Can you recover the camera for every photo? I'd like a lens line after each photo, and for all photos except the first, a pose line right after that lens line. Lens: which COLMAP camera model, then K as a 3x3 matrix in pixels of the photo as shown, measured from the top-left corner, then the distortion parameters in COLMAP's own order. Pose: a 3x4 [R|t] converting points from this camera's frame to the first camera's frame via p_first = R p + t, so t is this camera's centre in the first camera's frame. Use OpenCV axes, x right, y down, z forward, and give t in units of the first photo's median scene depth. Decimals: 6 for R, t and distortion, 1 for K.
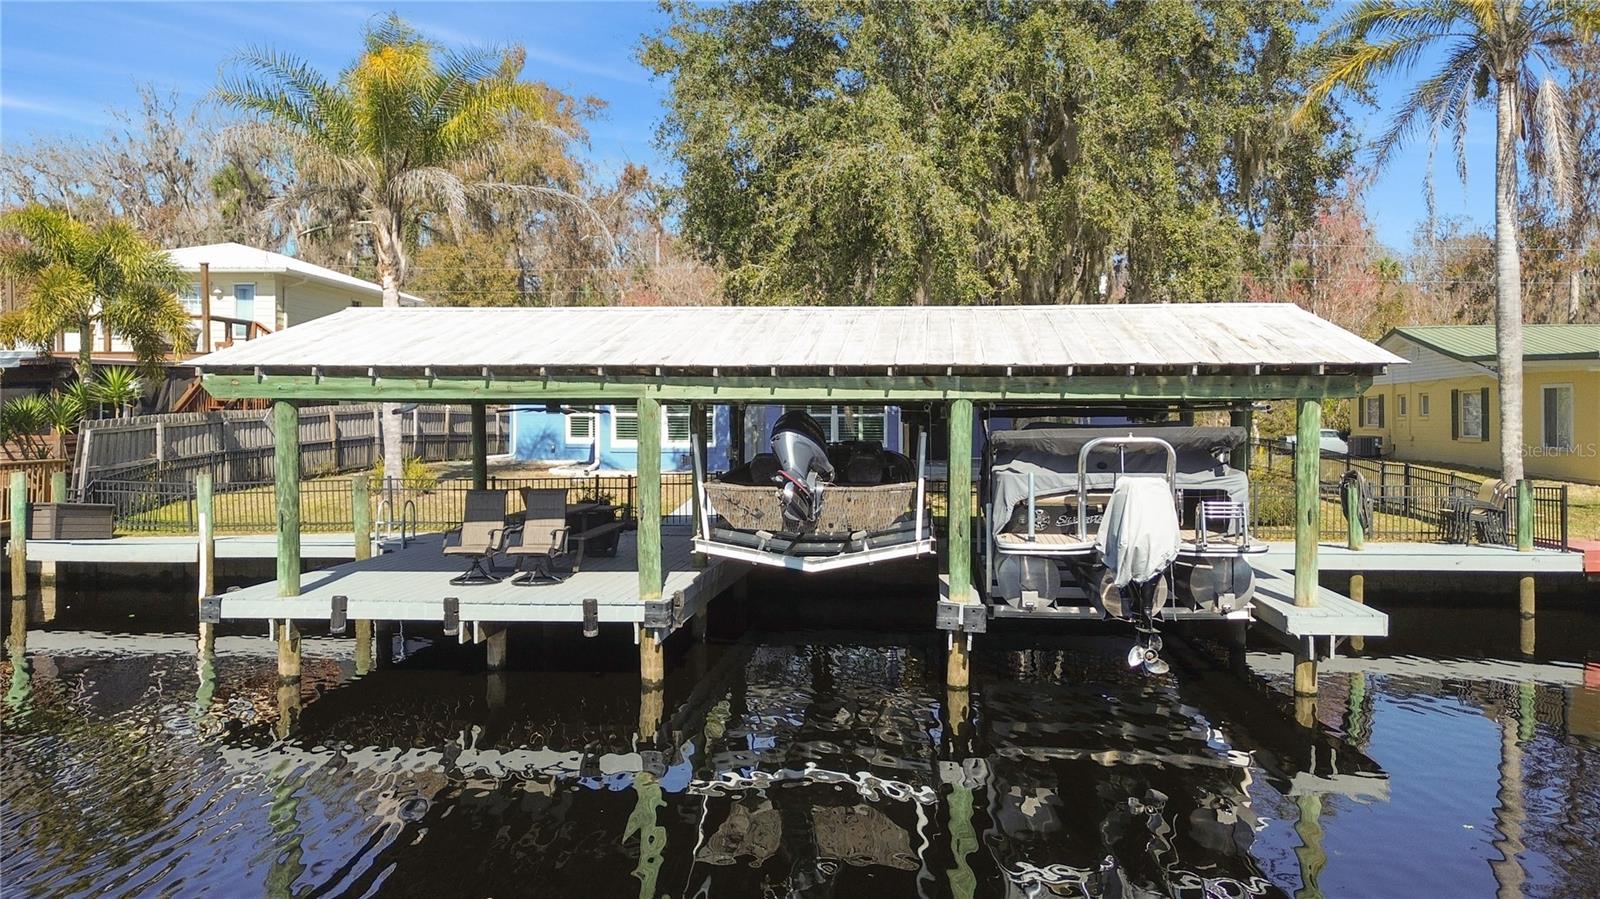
lens RADIAL K [[1168.5, 0, 838.2], [0, 1168.5, 443.9], [0, 0, 1]] dist [0.086931, -0.088334]
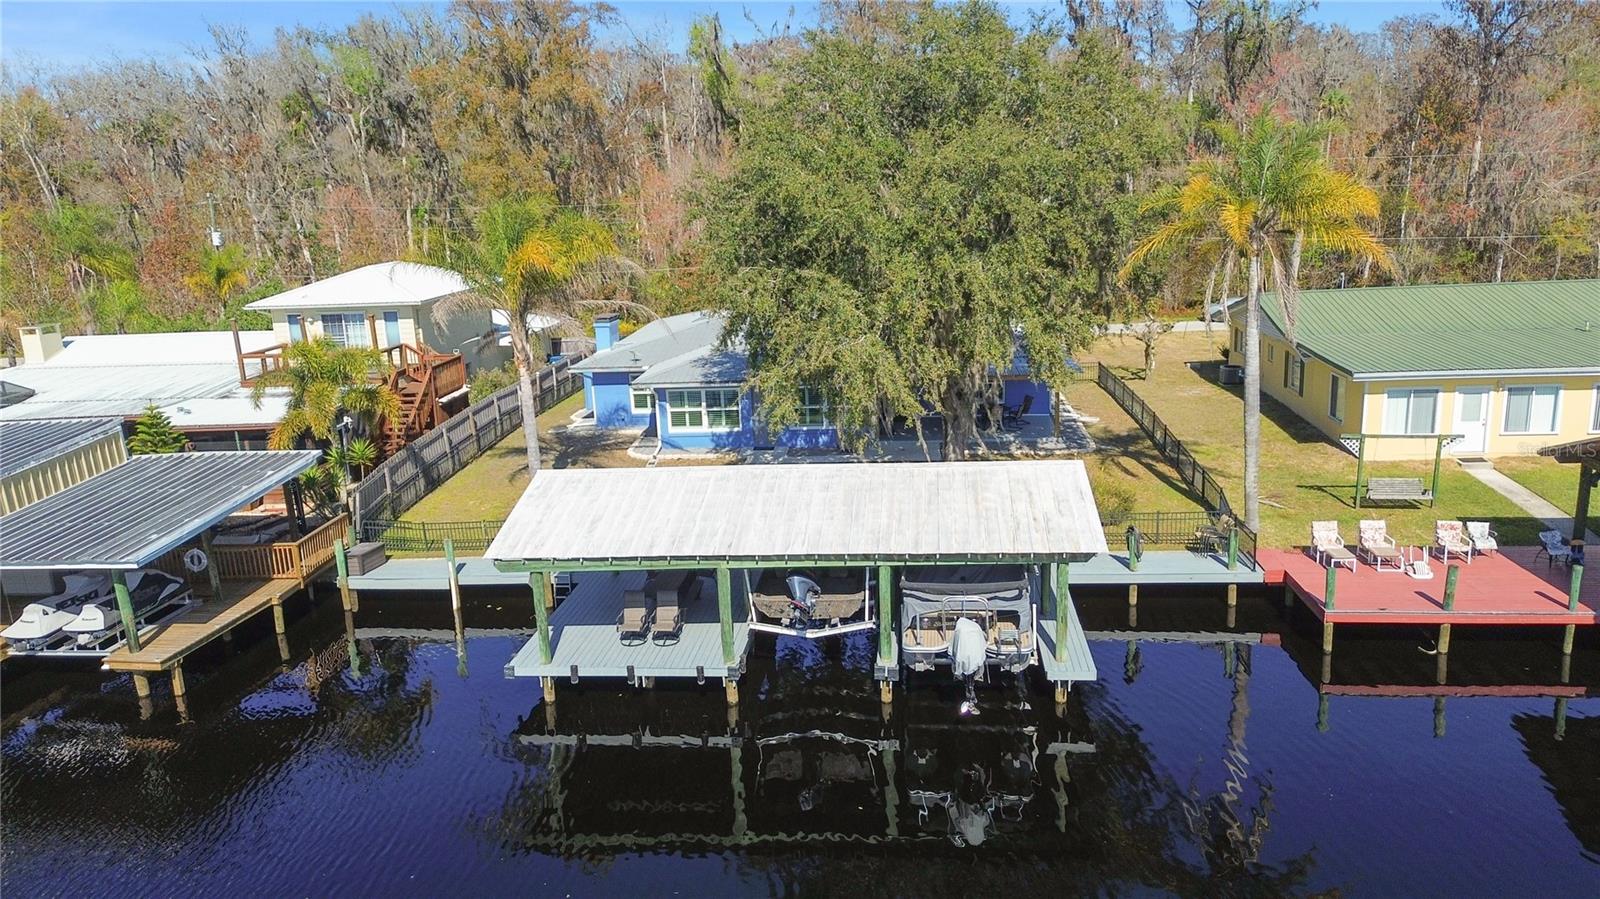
lens RADIAL K [[1132.4, 0, 806.7], [0, 1132.4, 454.6], [0, 0, 1]] dist [0.096602, -0.099939]
pose [[0.998769, -0.034411, -0.035734, 0.047314], [0.041649, 0.972965, 0.227167, -0.606830], [0.026951, -0.228376, 0.973200, -0.738175]]
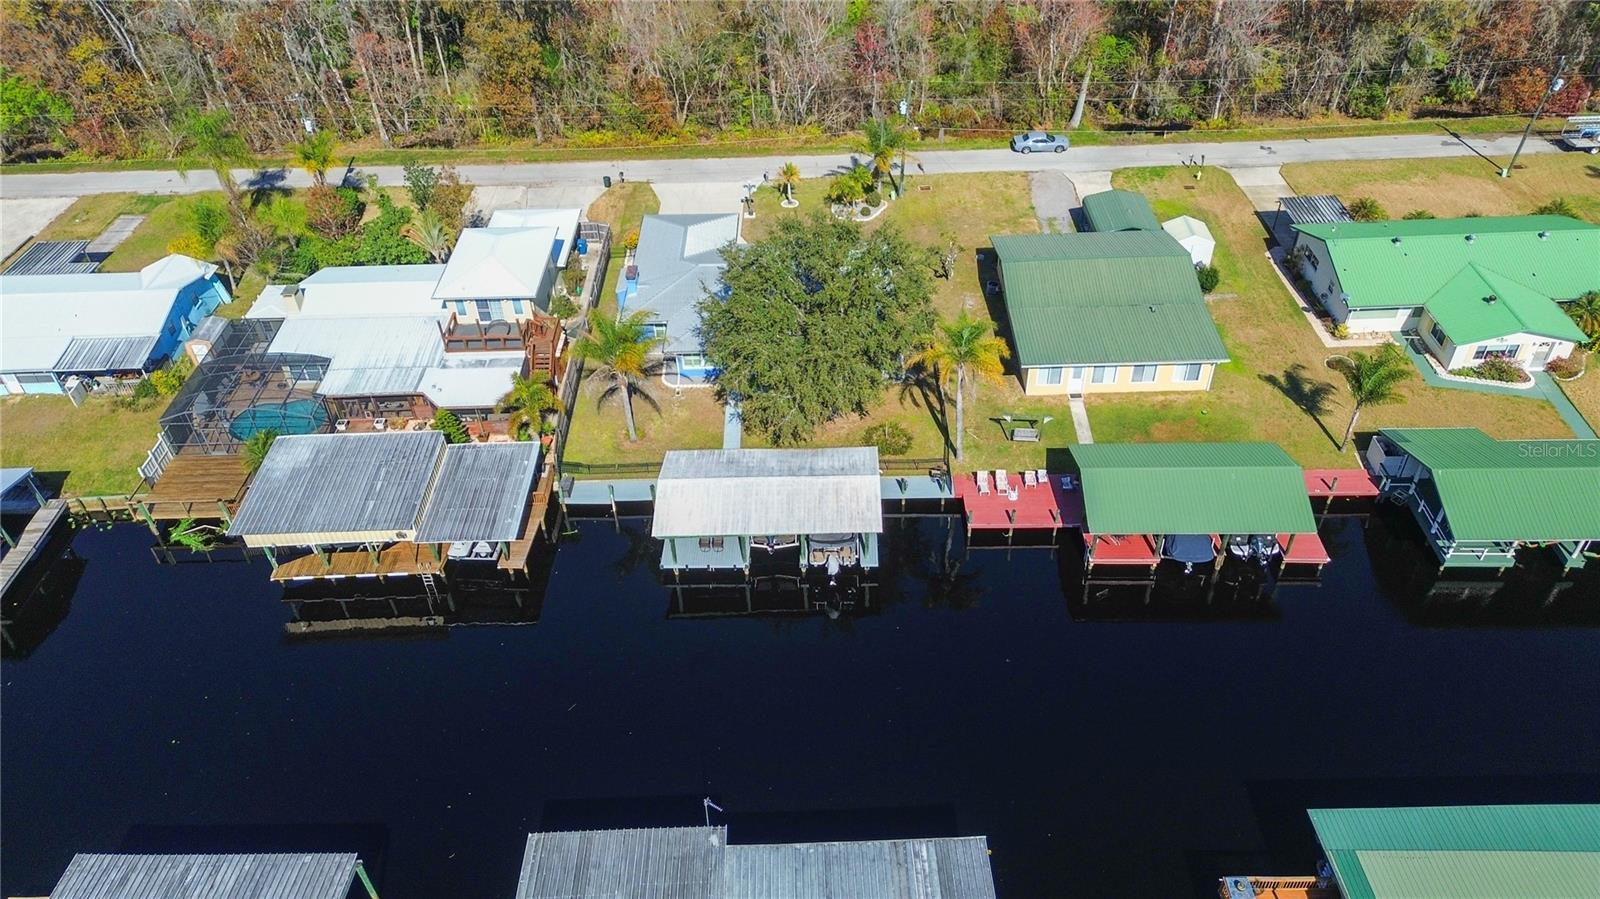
lens RADIAL K [[1132.4, 0, 806.7], [0, 1132.4, 454.6], [0, 0, 1]] dist [0.096602, -0.099939]
pose [[0.997644, -0.063541, 0.025874, 0.013951], [0.033080, 0.775915, 0.629970, -3.287715], [-0.060105, -0.627629, 0.776189, -2.545704]]
